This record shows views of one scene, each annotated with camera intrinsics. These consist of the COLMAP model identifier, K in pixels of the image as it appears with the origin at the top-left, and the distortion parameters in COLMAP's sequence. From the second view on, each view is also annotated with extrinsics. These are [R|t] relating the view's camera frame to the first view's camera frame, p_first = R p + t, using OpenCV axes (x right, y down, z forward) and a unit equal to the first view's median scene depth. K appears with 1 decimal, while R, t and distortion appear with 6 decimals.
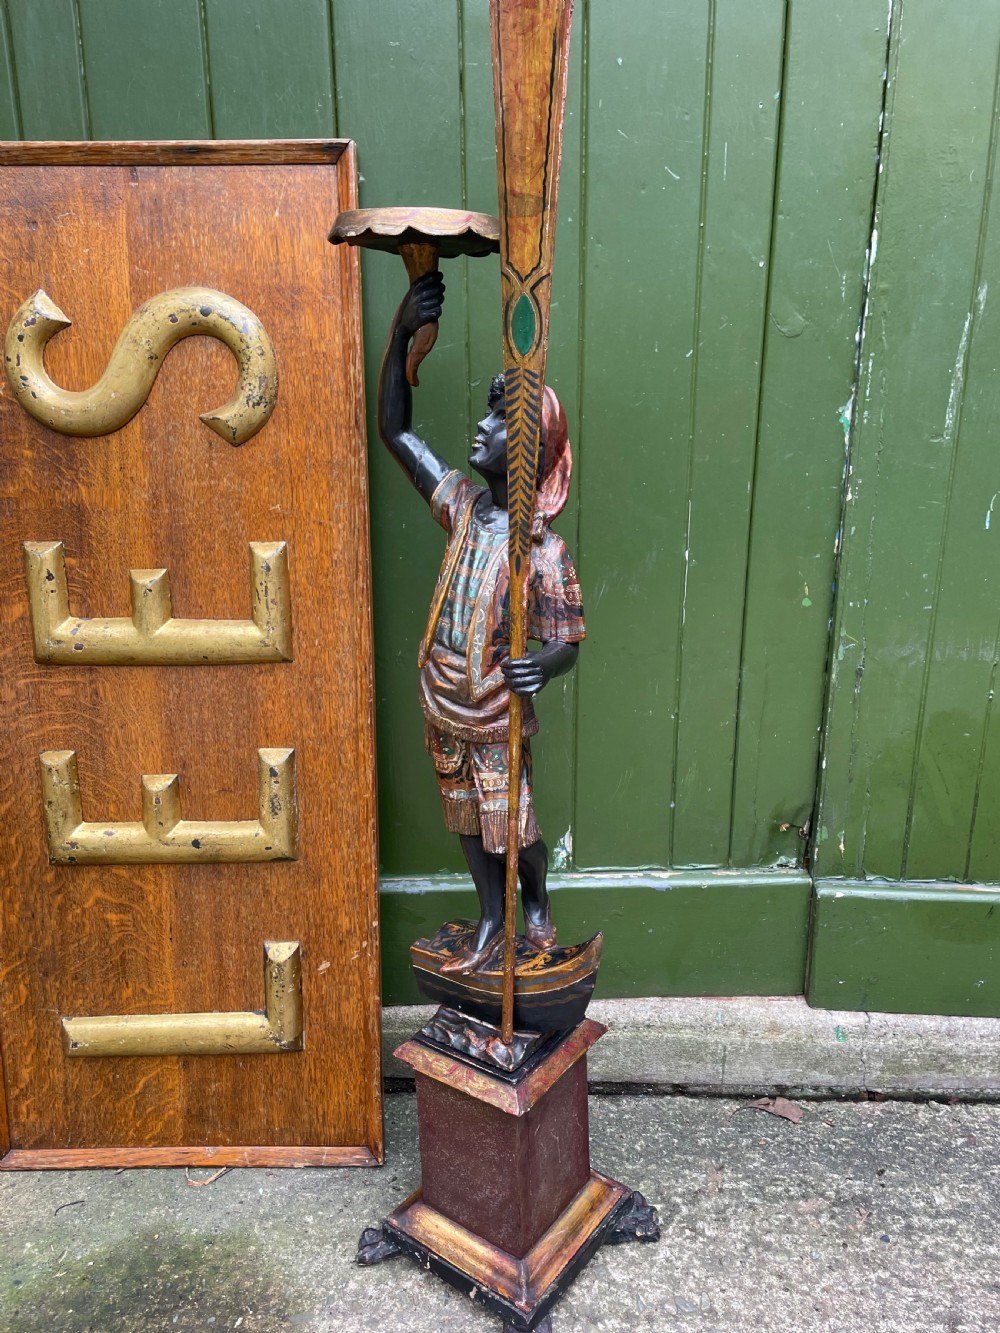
lens RADIAL K [[1009.8, 0, 512.0], [0, 1009.8, 663.4], [0, 0, 1]] dist [0.080828, -0.117924]
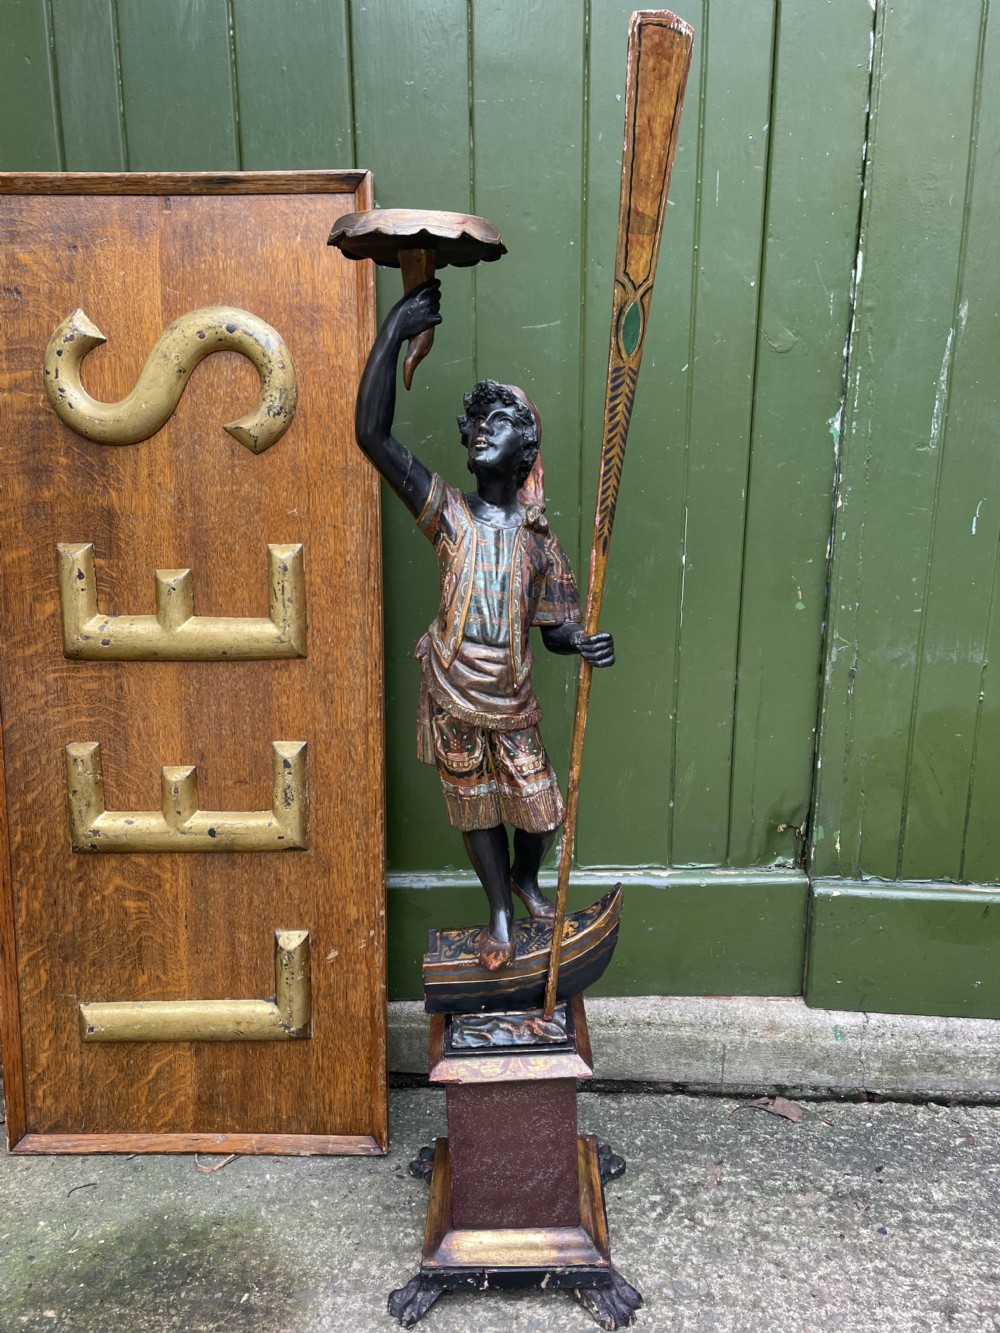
lens RADIAL K [[1009.8, 0, 498.8], [0, 1009.8, 658.3], [0, 0, 1]] dist [0.080828, -0.117924]
pose [[0.999733, 0.004608, -0.022629, 0.006291], [-0.005704, 0.998802, -0.048596, 0.047961], [0.022378, 0.048712, 0.998562, -0.043105]]
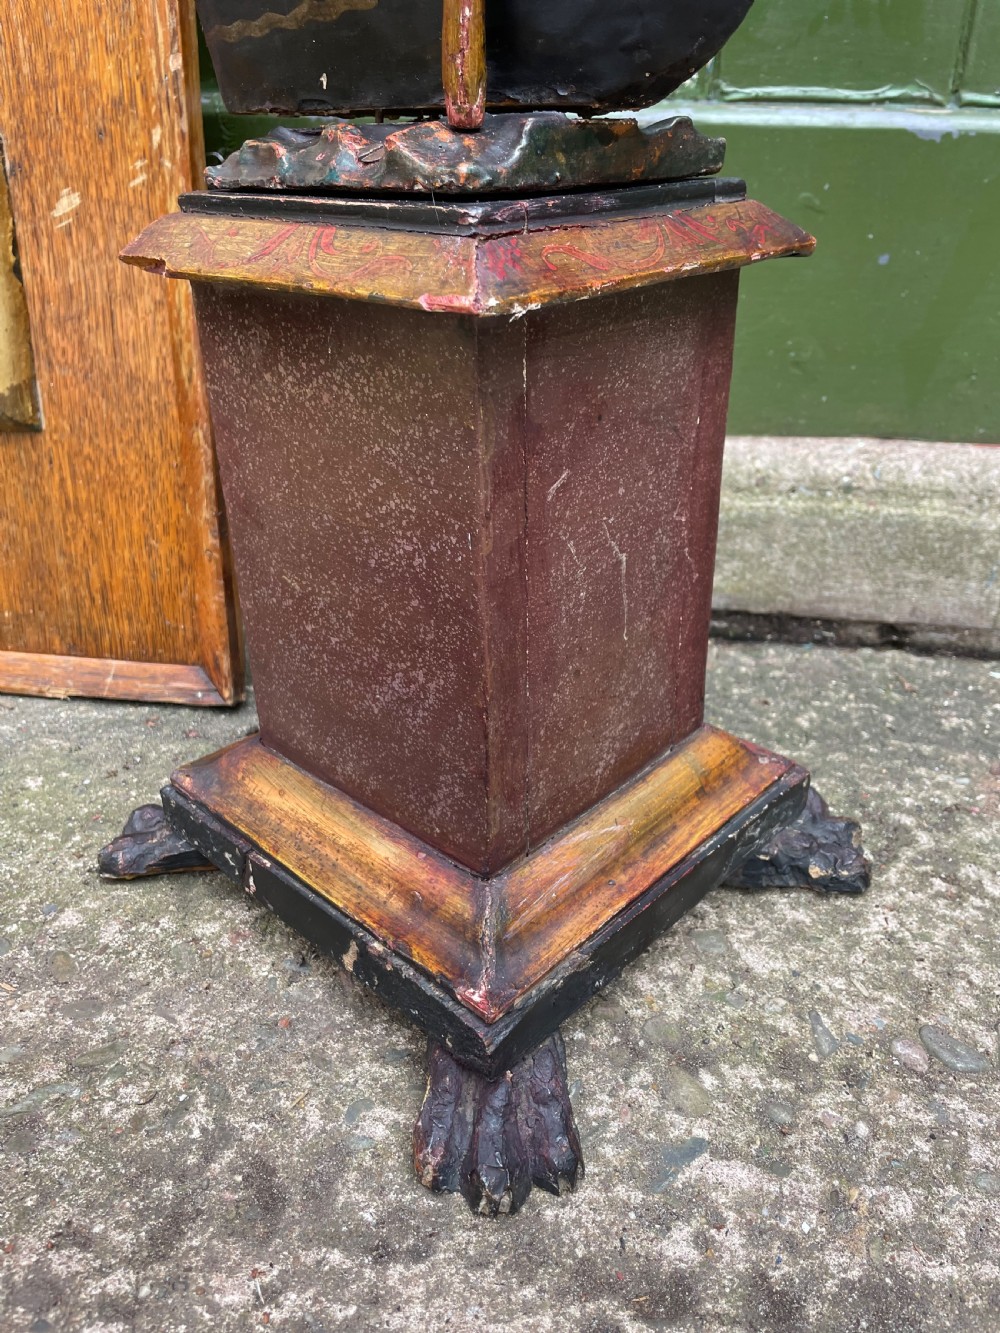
lens RADIAL K [[1009.8, 0, 514.9], [0, 1009.8, 673.6], [0, 0, 1]] dist [0.080828, -0.117924]
pose [[0.994235, 0.070868, -0.080465, 0.035180], [-0.050893, 0.972423, 0.227604, 0.390592], [0.094376, -0.222196, 0.970424, 0.613421]]
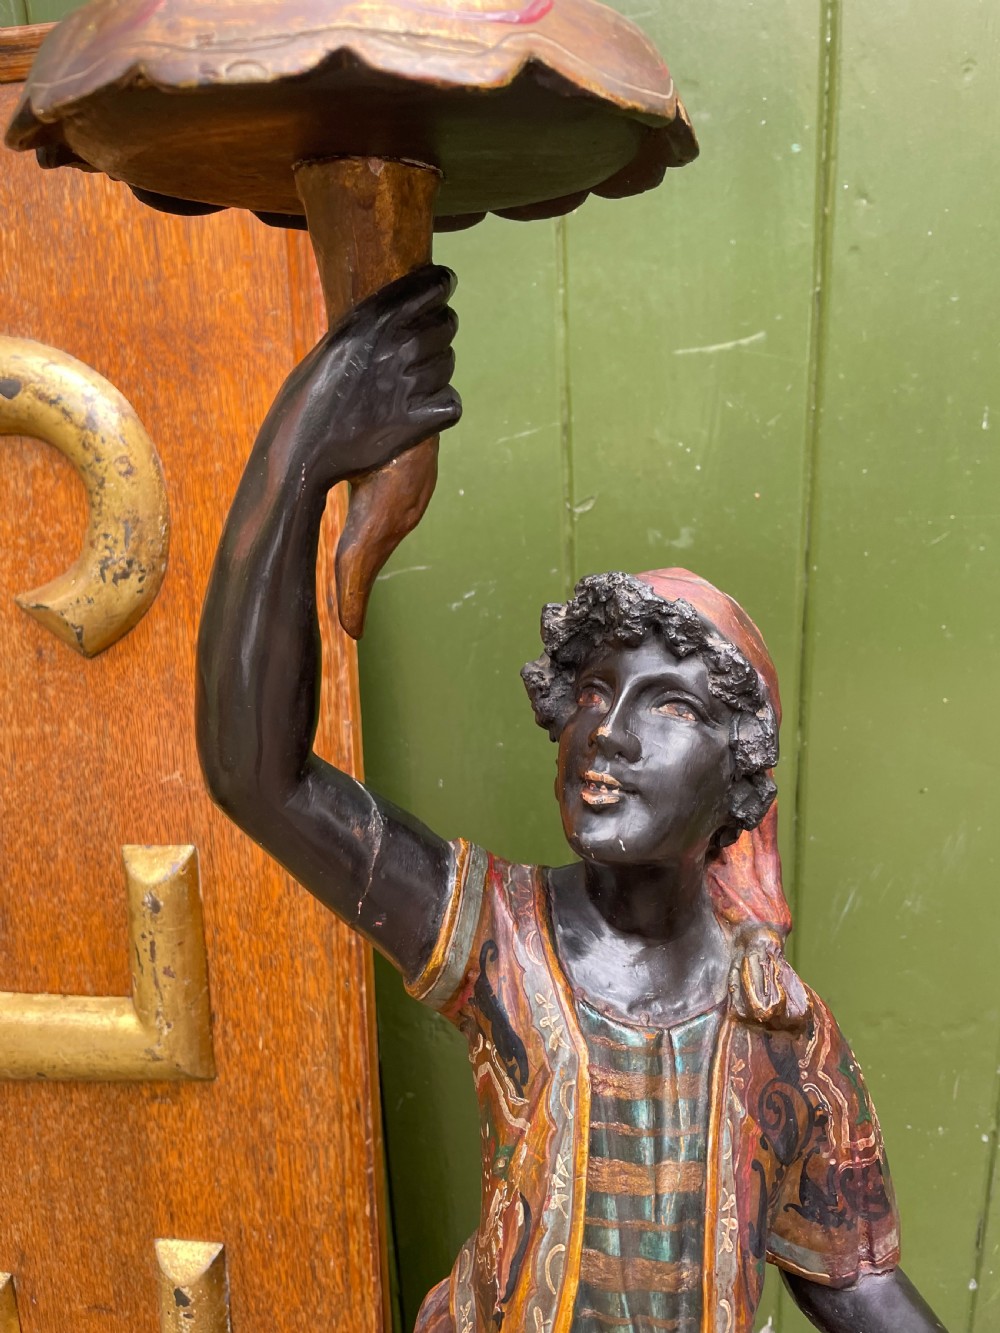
lens RADIAL K [[1009.8, 0, 497.1], [0, 1009.8, 655.8], [0, 0, 1]] dist [0.080828, -0.117924]
pose [[0.994336, -0.010427, -0.105767, -0.026035], [0.009297, 0.999894, -0.011176, -0.197971], [0.105873, 0.010129, 0.994328, 0.515120]]
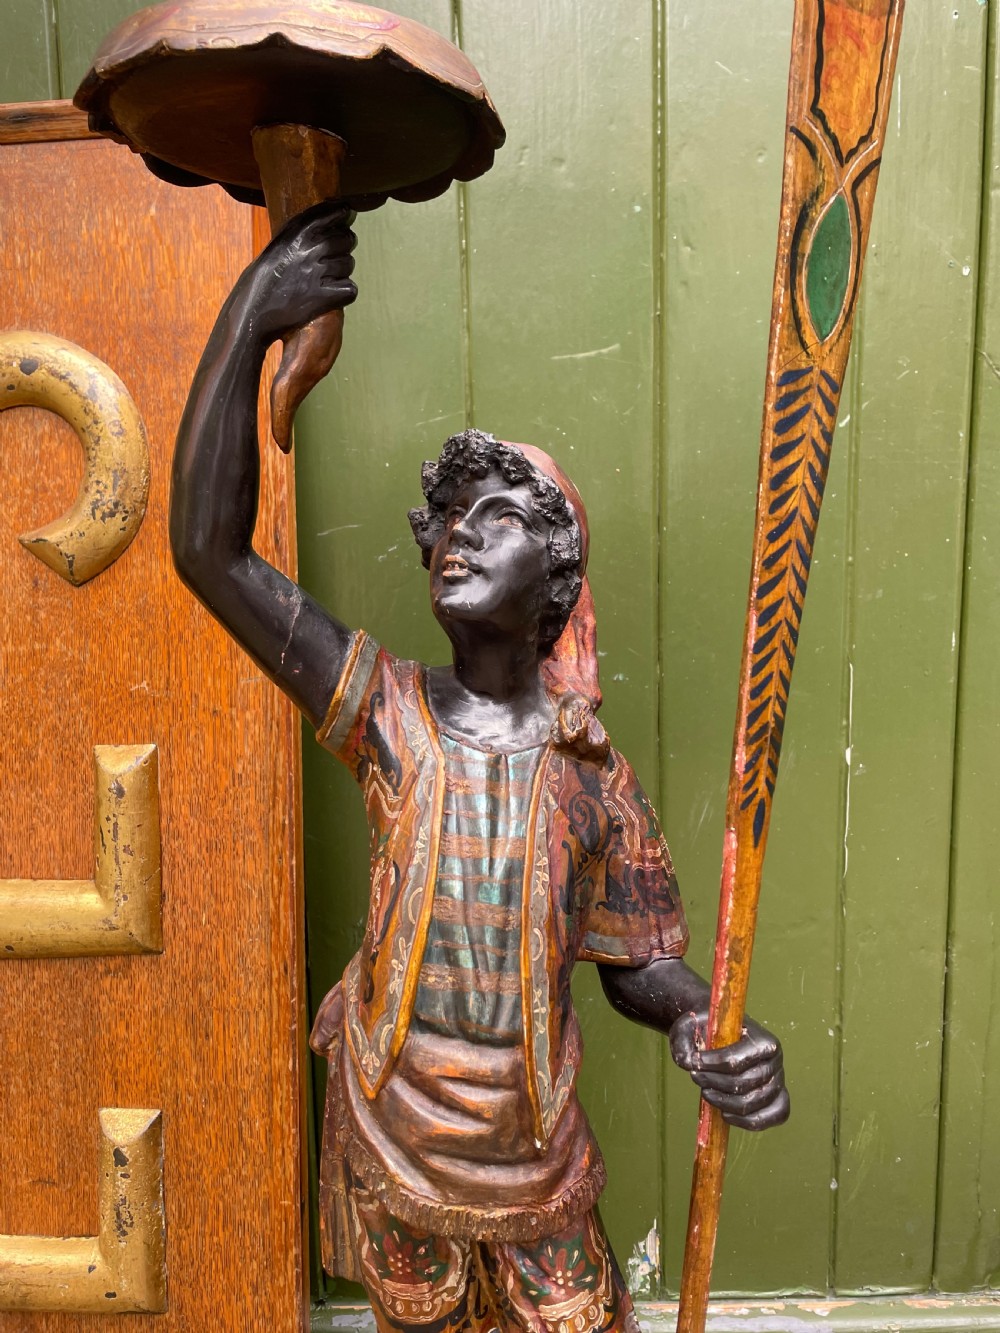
lens RADIAL K [[1009.8, 0, 507.9], [0, 1009.8, 658.0], [0, 0, 1]] dist [0.080828, -0.117924]
pose [[0.998129, -0.010411, -0.060244, 0.013539], [0.001508, 0.989288, -0.145972, -0.081056], [0.061119, 0.145608, 0.987453, 0.416637]]
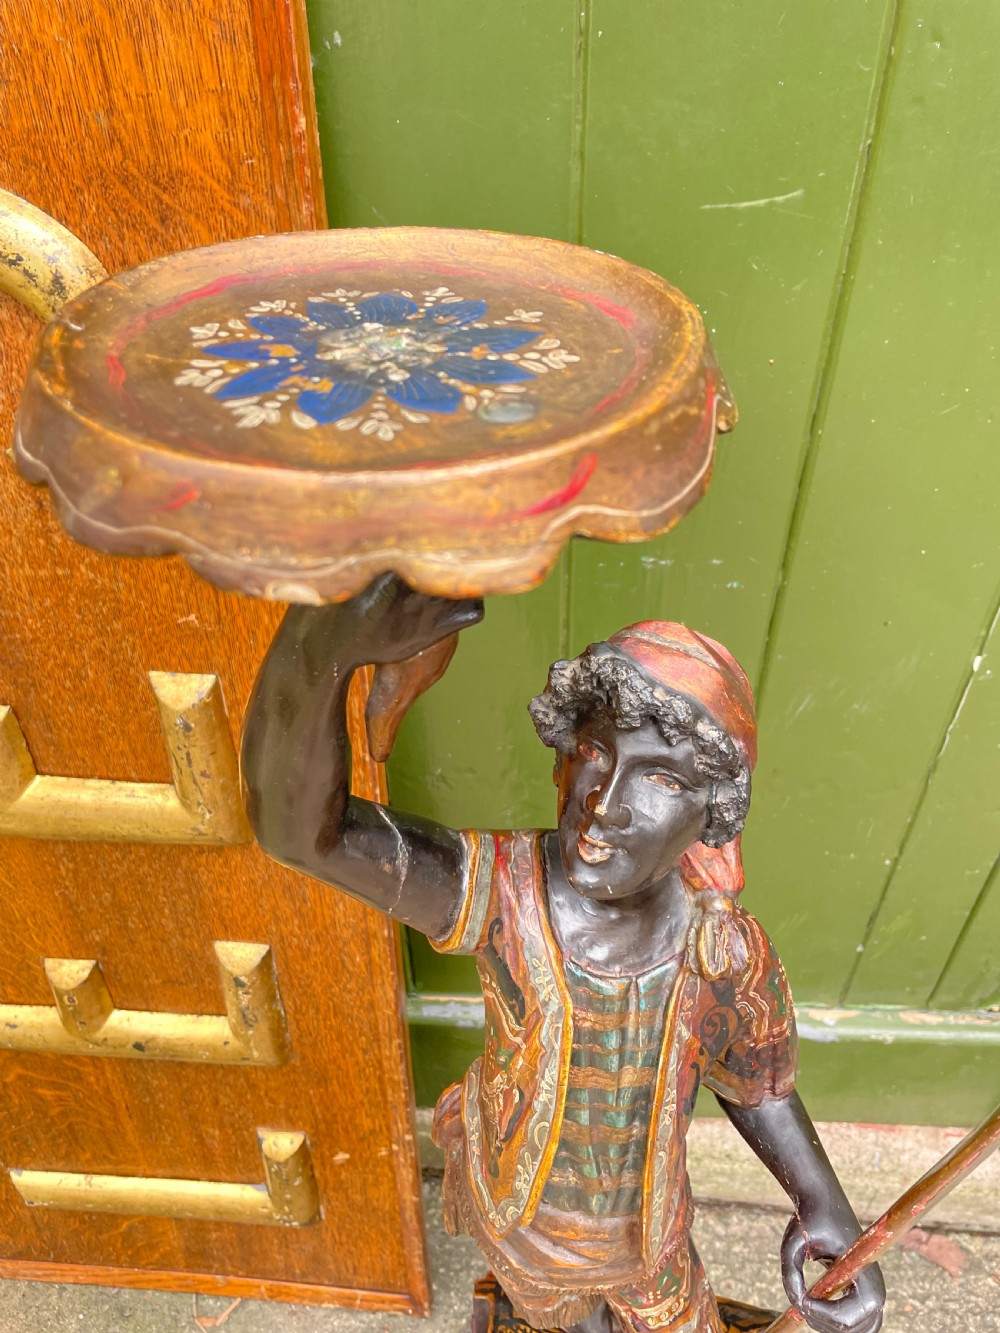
lens RADIAL K [[1009.8, 0, 509.4], [0, 1009.8, 656.3], [0, 0, 1]] dist [0.080828, -0.117924]
pose [[0.996749, 0.044919, -0.066880, -0.034924], [-0.012766, 0.907714, 0.419394, -0.342259], [0.079547, -0.417177, 0.905337, 0.522071]]
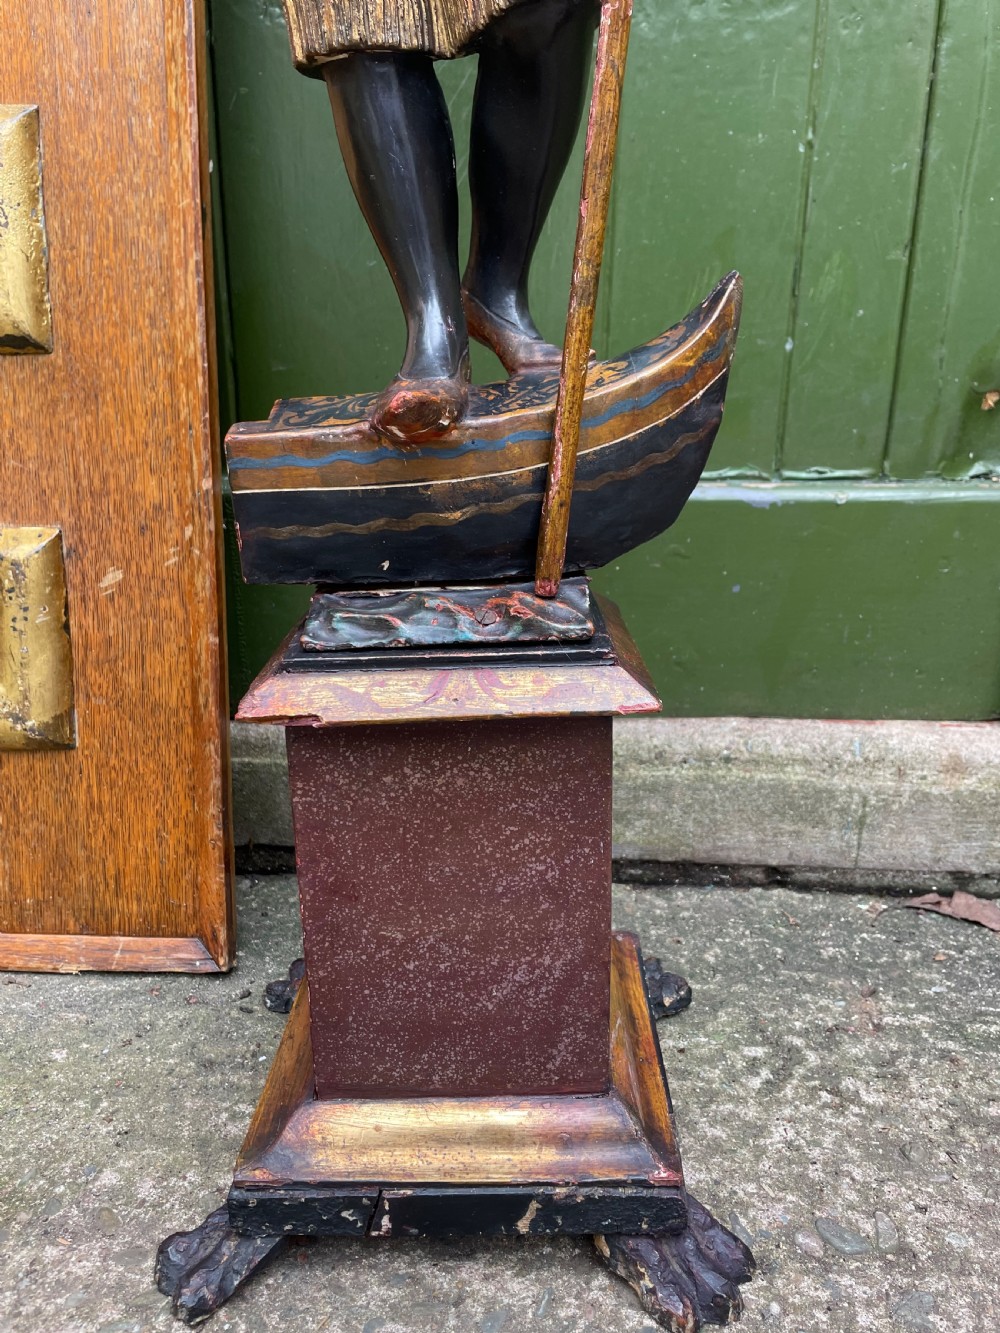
lens RADIAL K [[1009.8, 0, 512.4], [0, 1009.8, 667.2], [0, 0, 1]] dist [0.080828, -0.117924]
pose [[0.999736, 0.021726, -0.007504, 0.021979], [-0.021579, 0.999584, 0.019132, 0.340974], [0.007917, -0.018965, 0.999789, 0.509576]]
